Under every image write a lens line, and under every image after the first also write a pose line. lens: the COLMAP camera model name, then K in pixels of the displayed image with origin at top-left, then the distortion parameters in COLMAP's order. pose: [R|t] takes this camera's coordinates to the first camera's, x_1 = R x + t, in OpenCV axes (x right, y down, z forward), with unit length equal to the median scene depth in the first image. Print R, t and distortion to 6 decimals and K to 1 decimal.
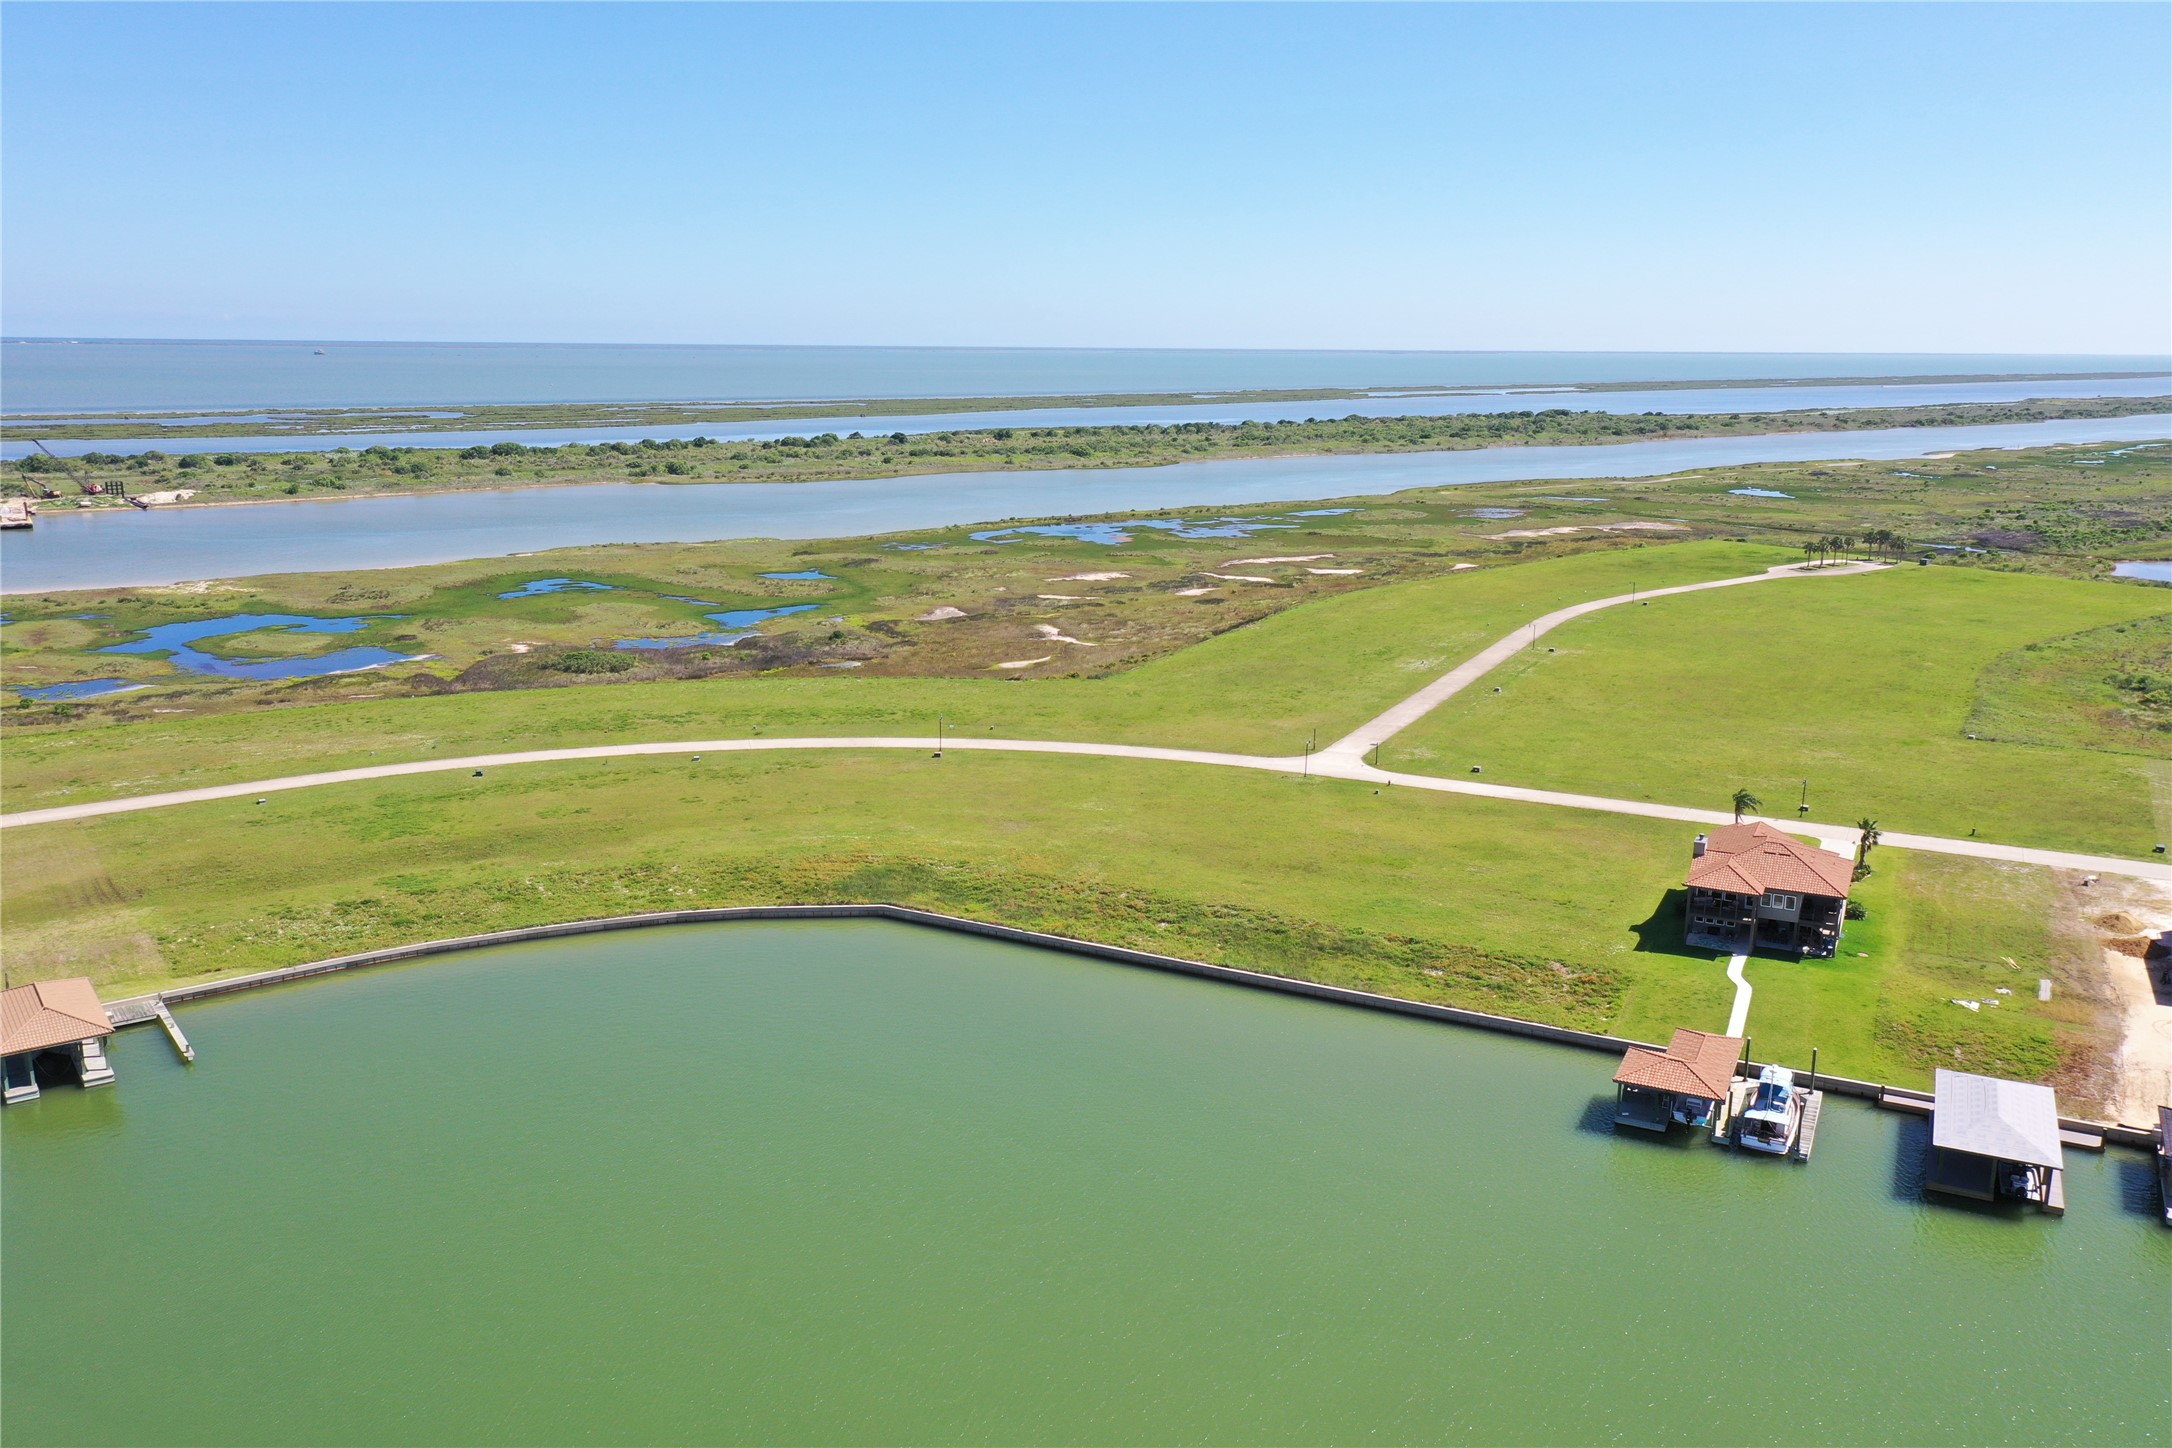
lens RADIAL K [[1797.9, 0, 1086.3], [0, 1797.9, 718.5], [0, 0, 1]] dist [-0.050959, 0.010802]
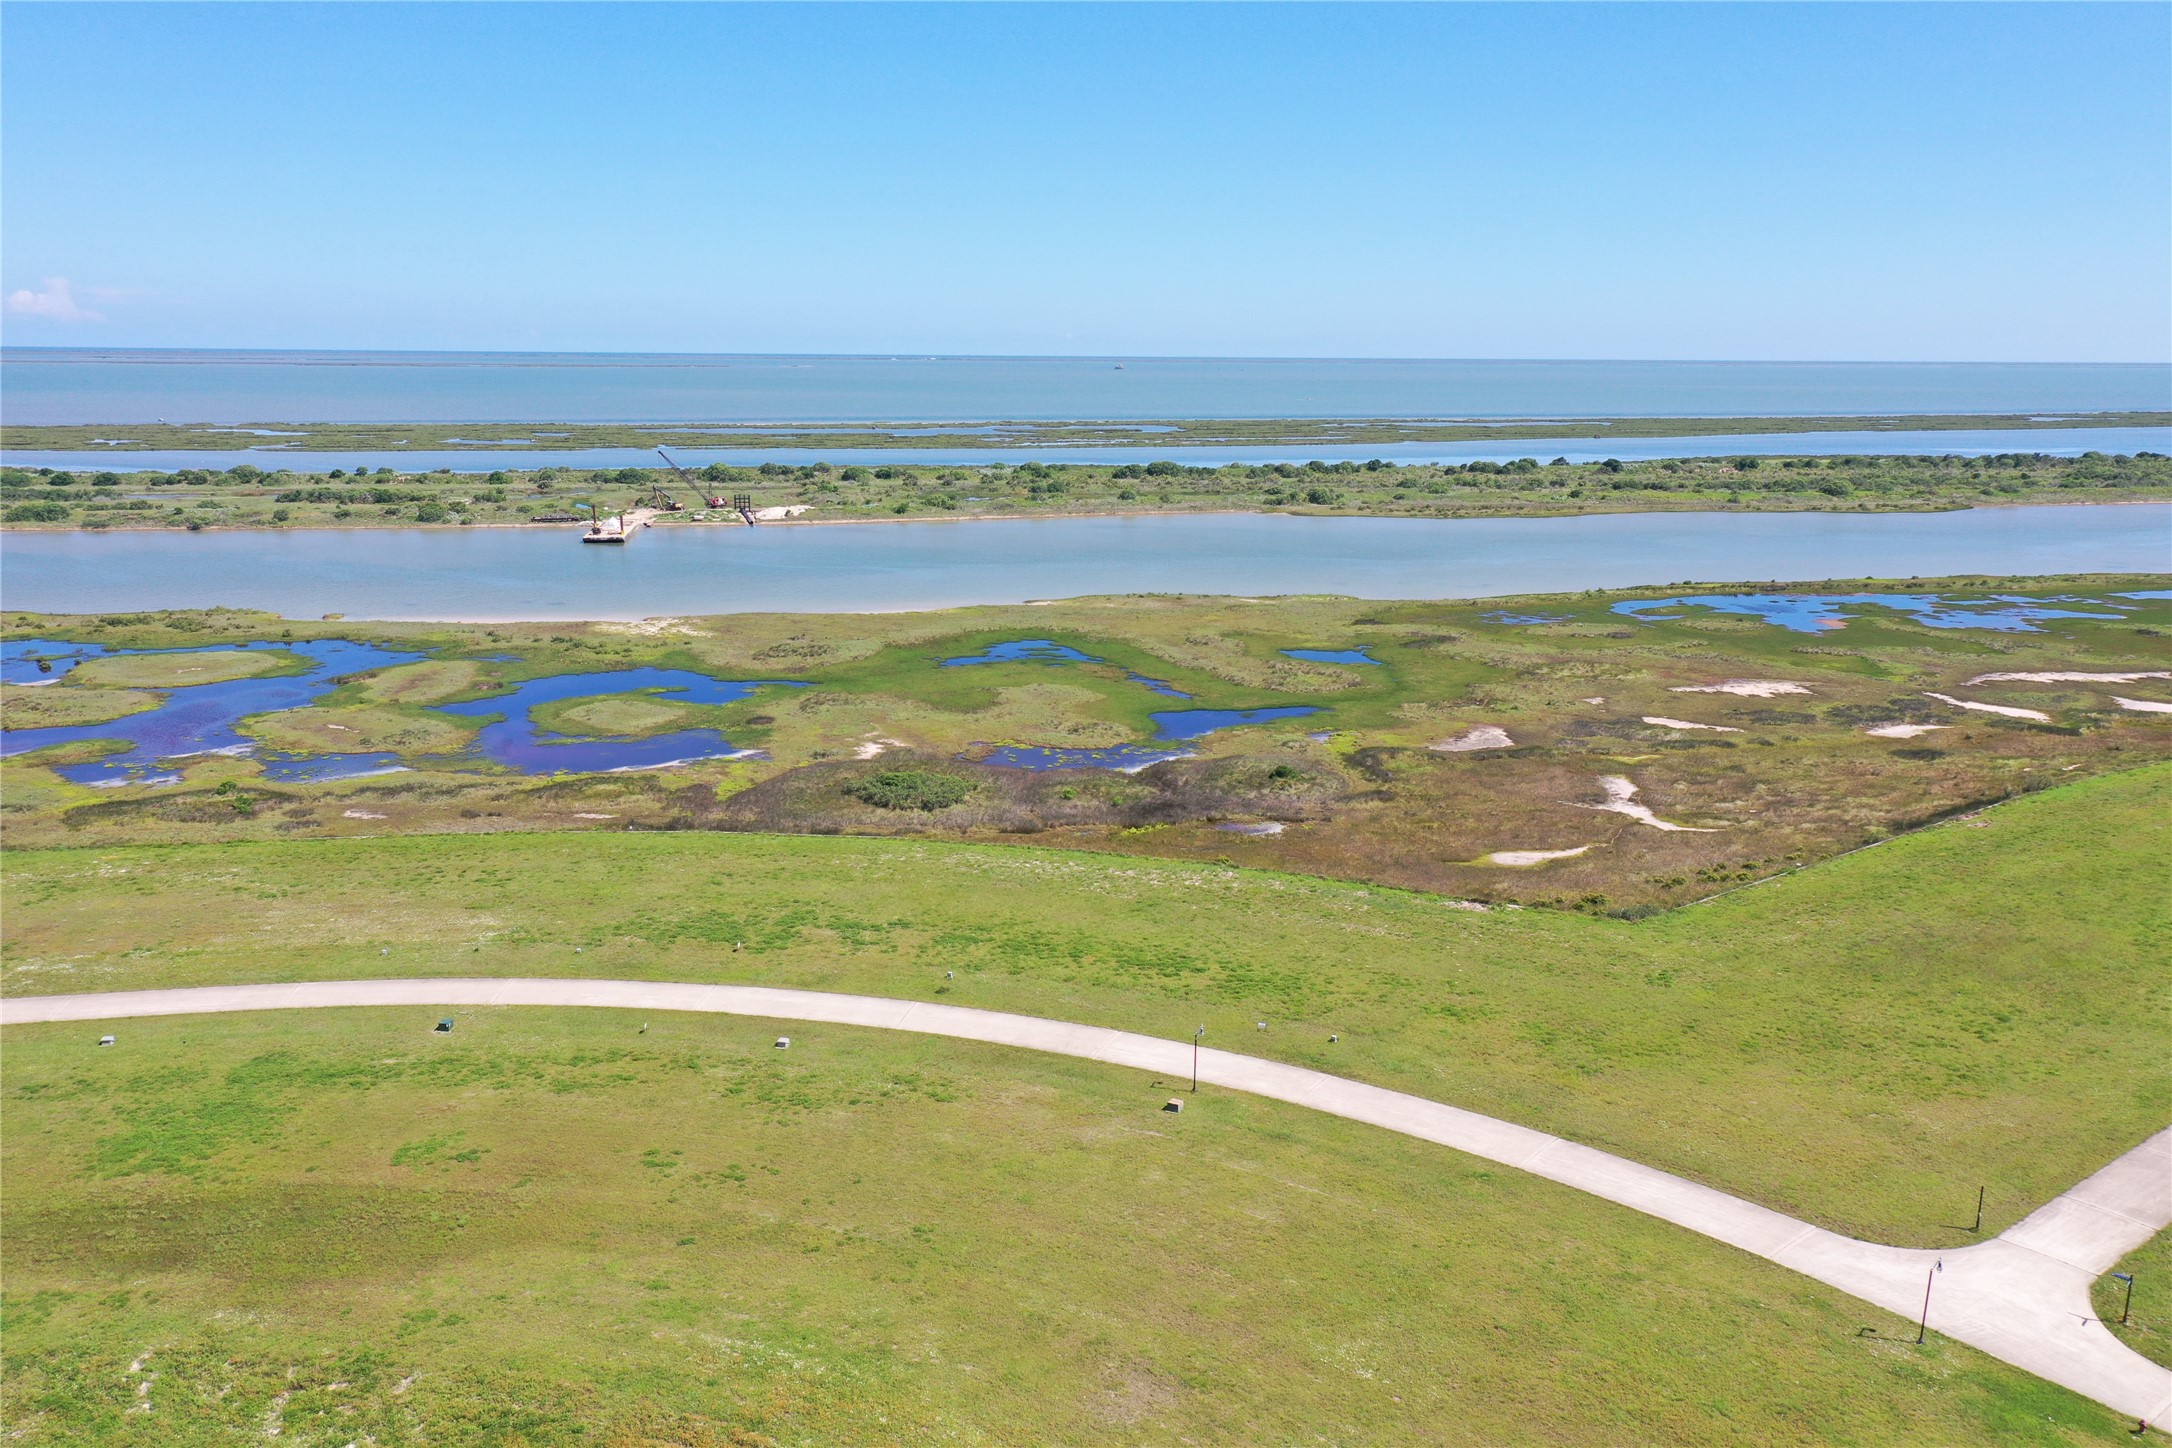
lens RADIAL K [[1797.9, 0, 1089.4], [0, 1797.9, 728.6], [0, 0, 1]] dist [-0.050959, 0.010802]
pose [[0.904358, 0.077564, -0.419667, 0.038595], [-0.079323, 0.996760, 0.013286, -0.034348], [0.419338, 0.021274, 0.907581, 0.194909]]
